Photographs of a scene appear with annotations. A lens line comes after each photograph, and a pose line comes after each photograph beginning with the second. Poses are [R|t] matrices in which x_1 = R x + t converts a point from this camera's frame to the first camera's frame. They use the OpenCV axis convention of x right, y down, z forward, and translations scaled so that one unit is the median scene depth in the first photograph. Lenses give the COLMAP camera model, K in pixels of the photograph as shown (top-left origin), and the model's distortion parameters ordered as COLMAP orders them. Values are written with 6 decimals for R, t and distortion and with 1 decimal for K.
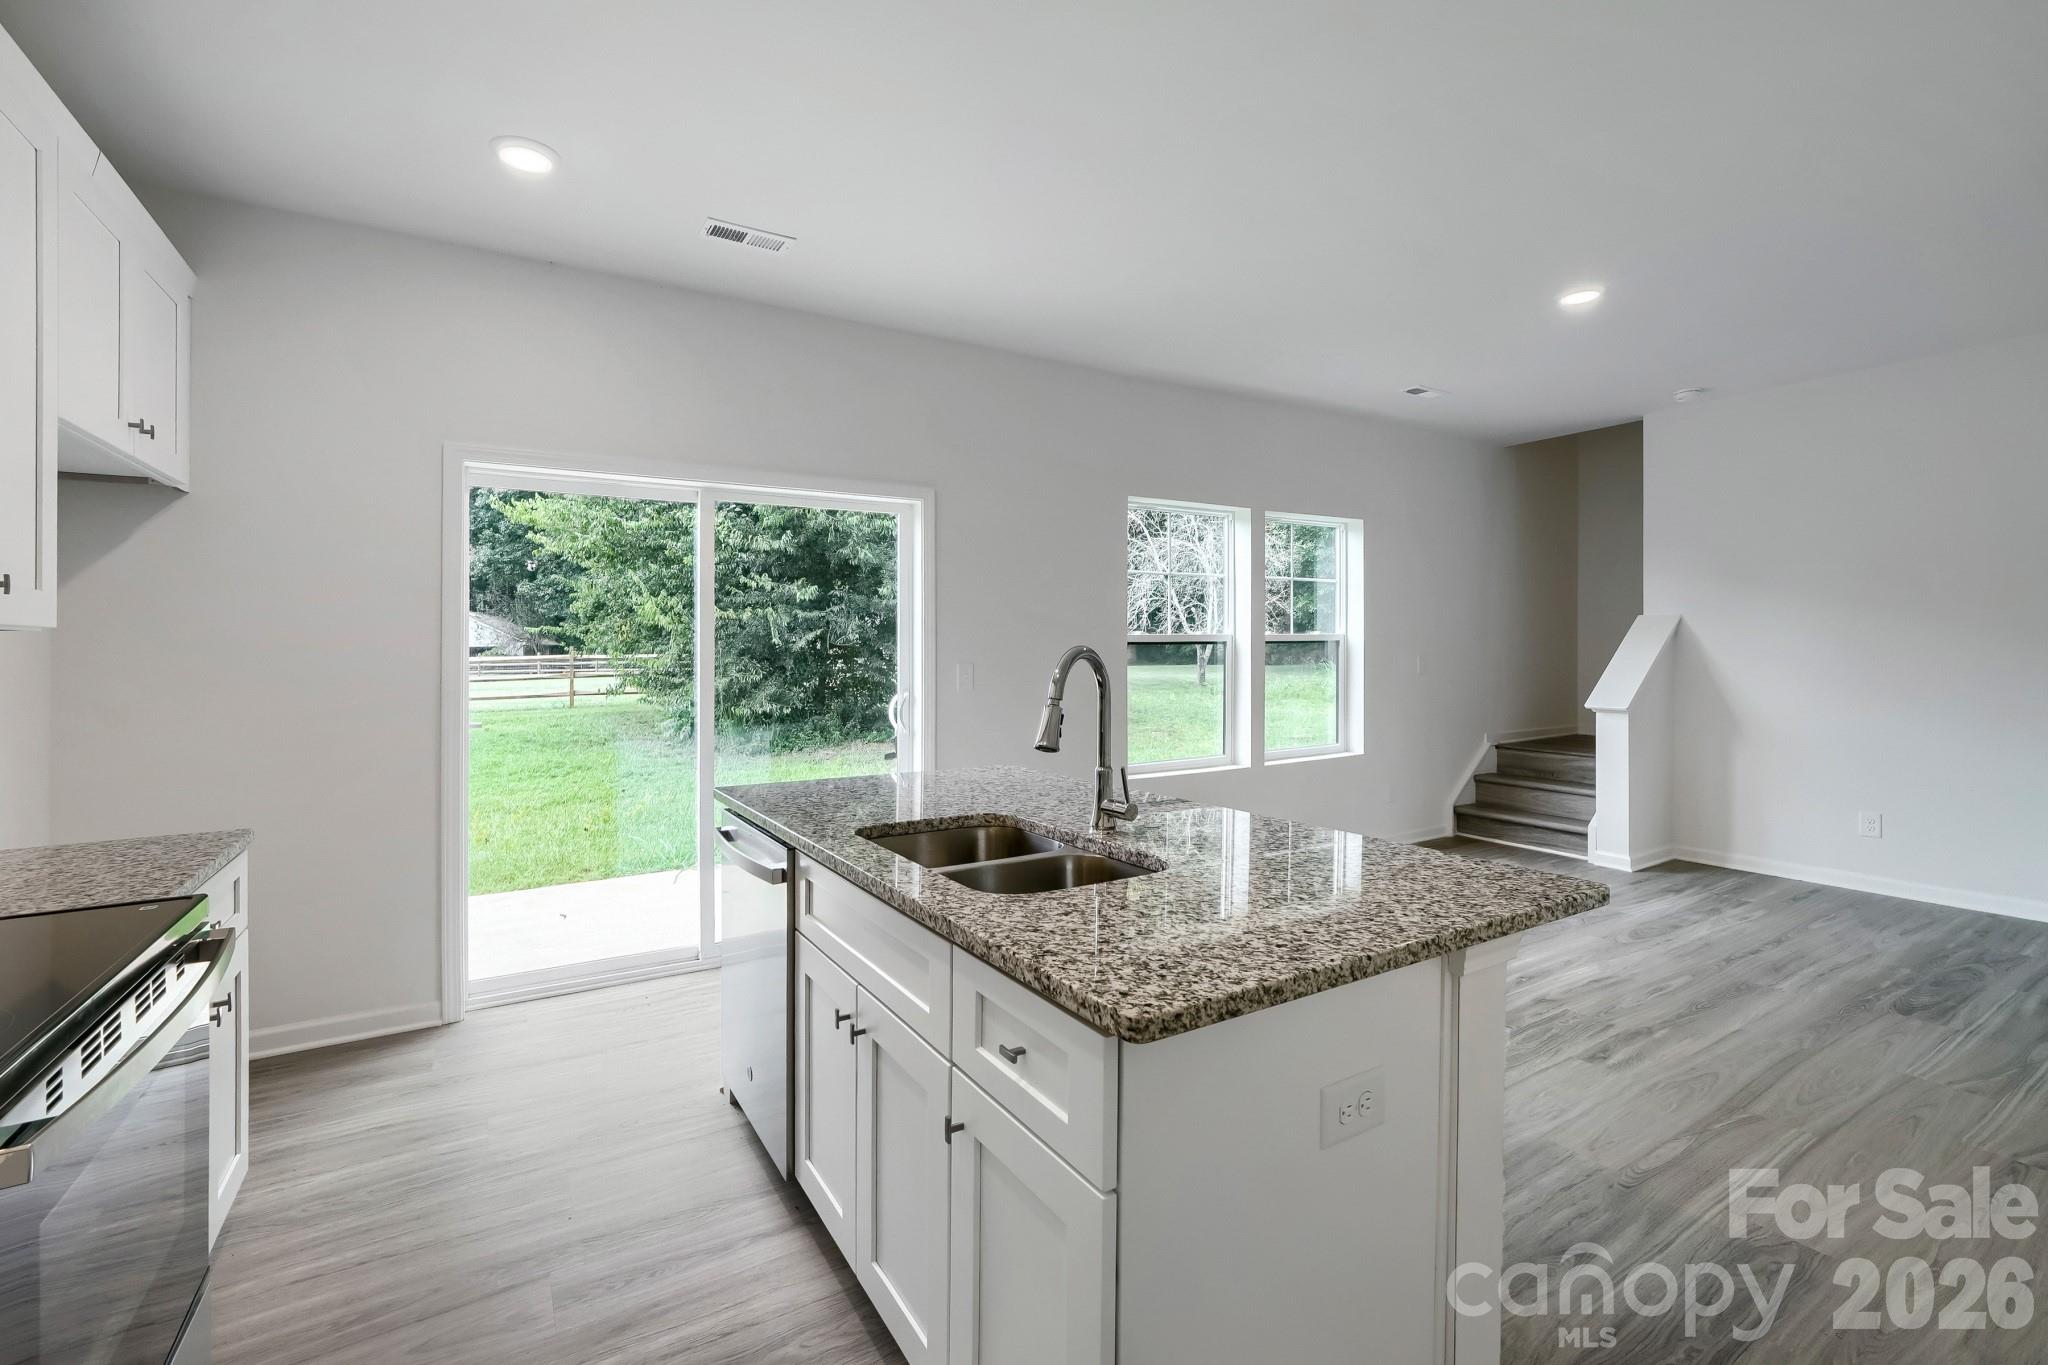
lens RADIAL K [[888.8, 0, 1026.8], [0, 888.8, 666.8], [0, 0, 1]] dist [-0.000122, 0.000465]
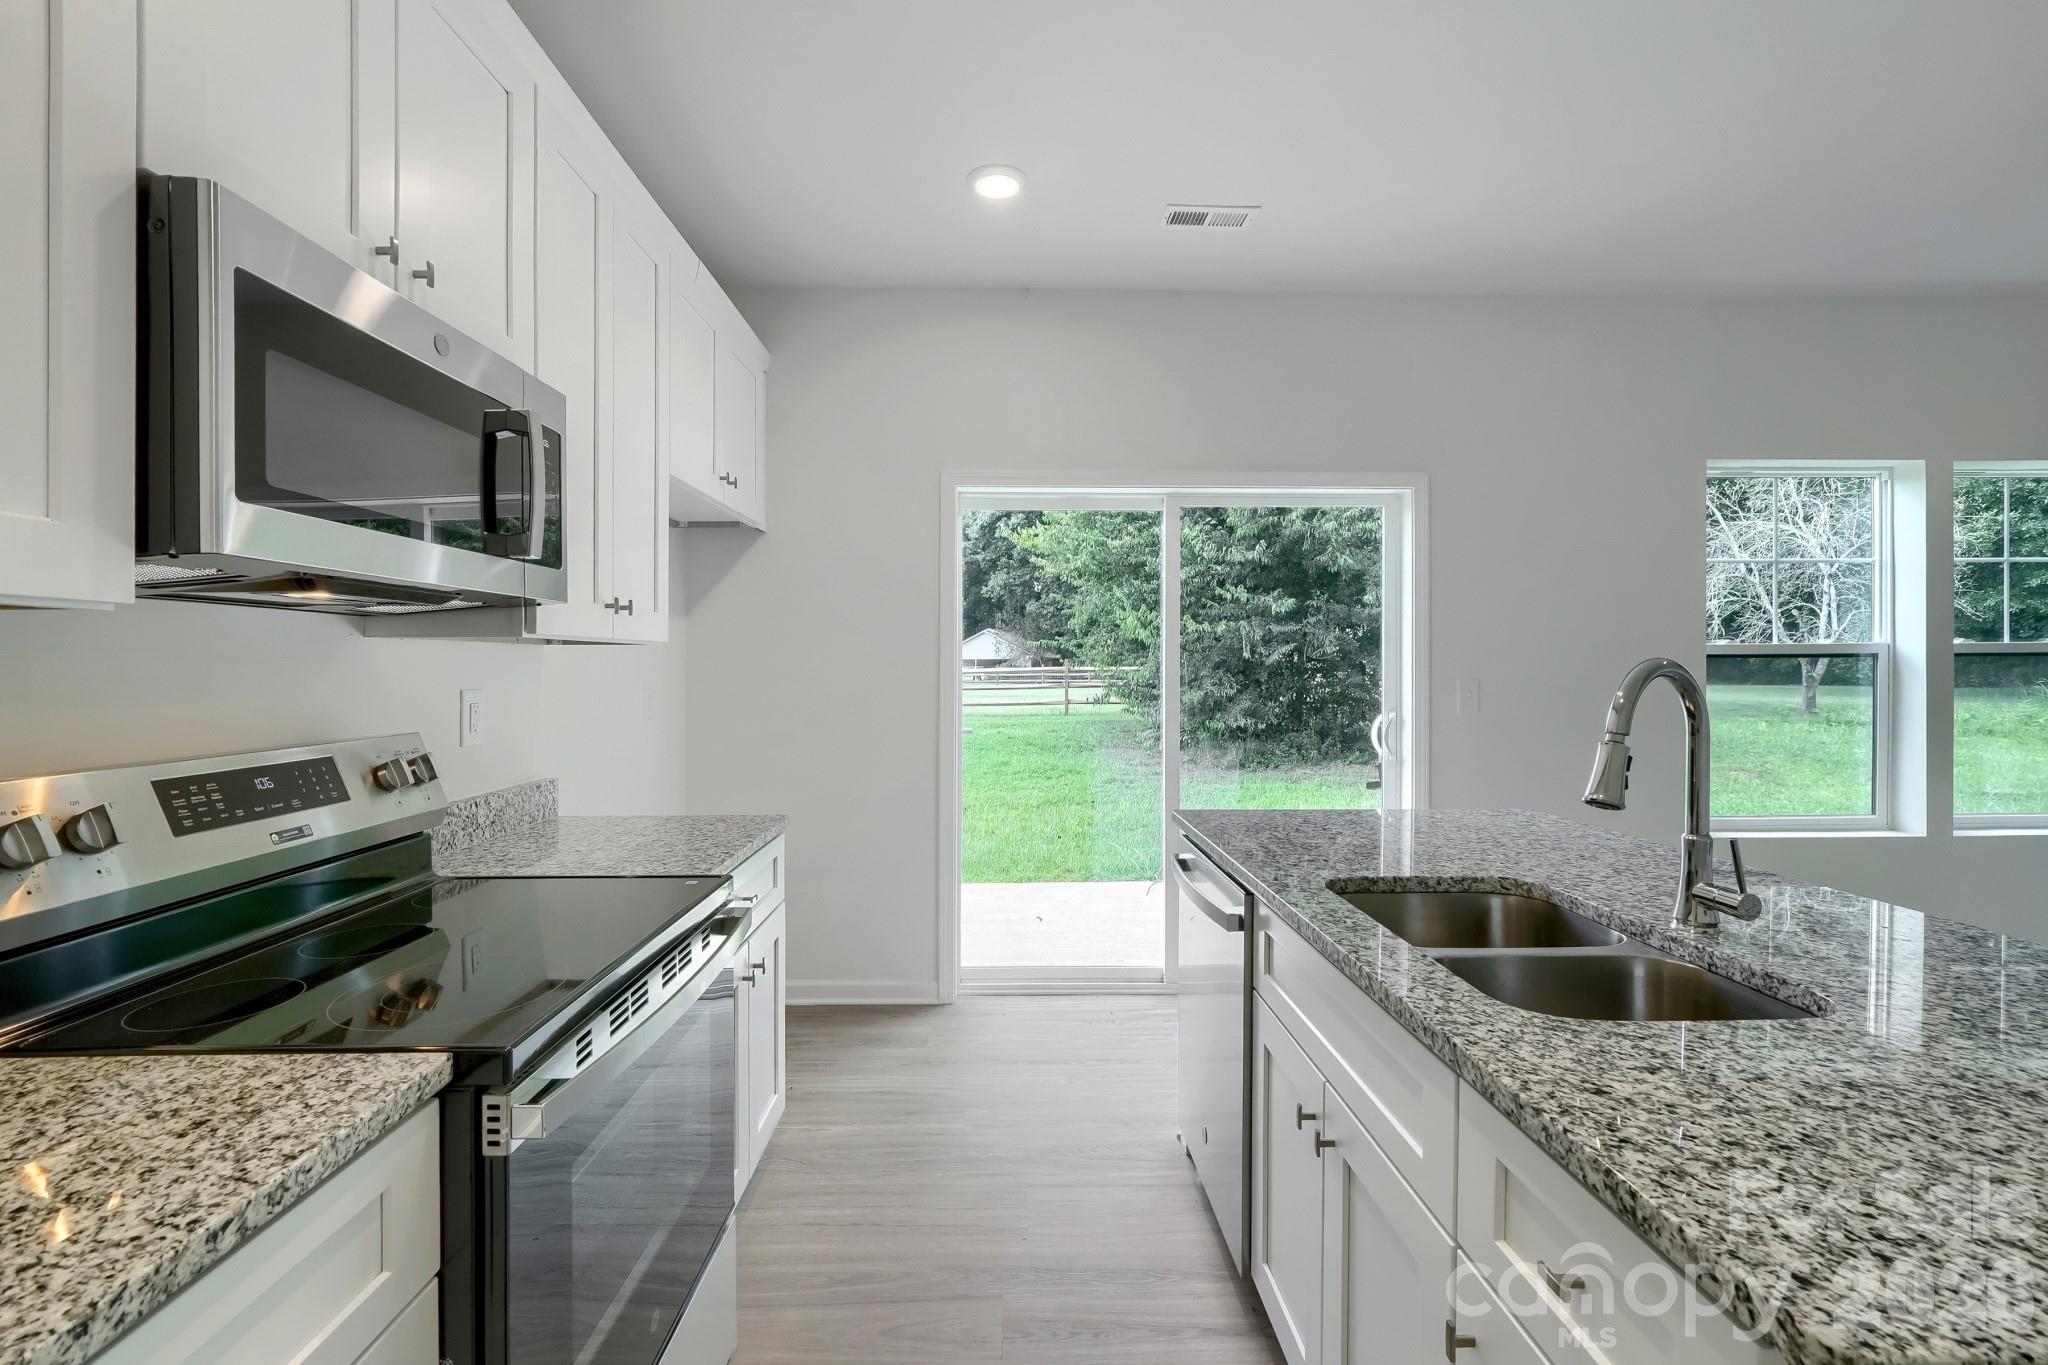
lens RADIAL K [[903.0, 0, 1026.3], [0, 903.0, 645.6], [0, 0, 1]] dist [-0.019214, 0.006168]
pose [[0.866804, -0.005000, -0.498624, -0.013241], [-0.014189, 0.999297, -0.034687, -0.001476], [0.498448, 0.037142, 0.866124, 0.105769]]
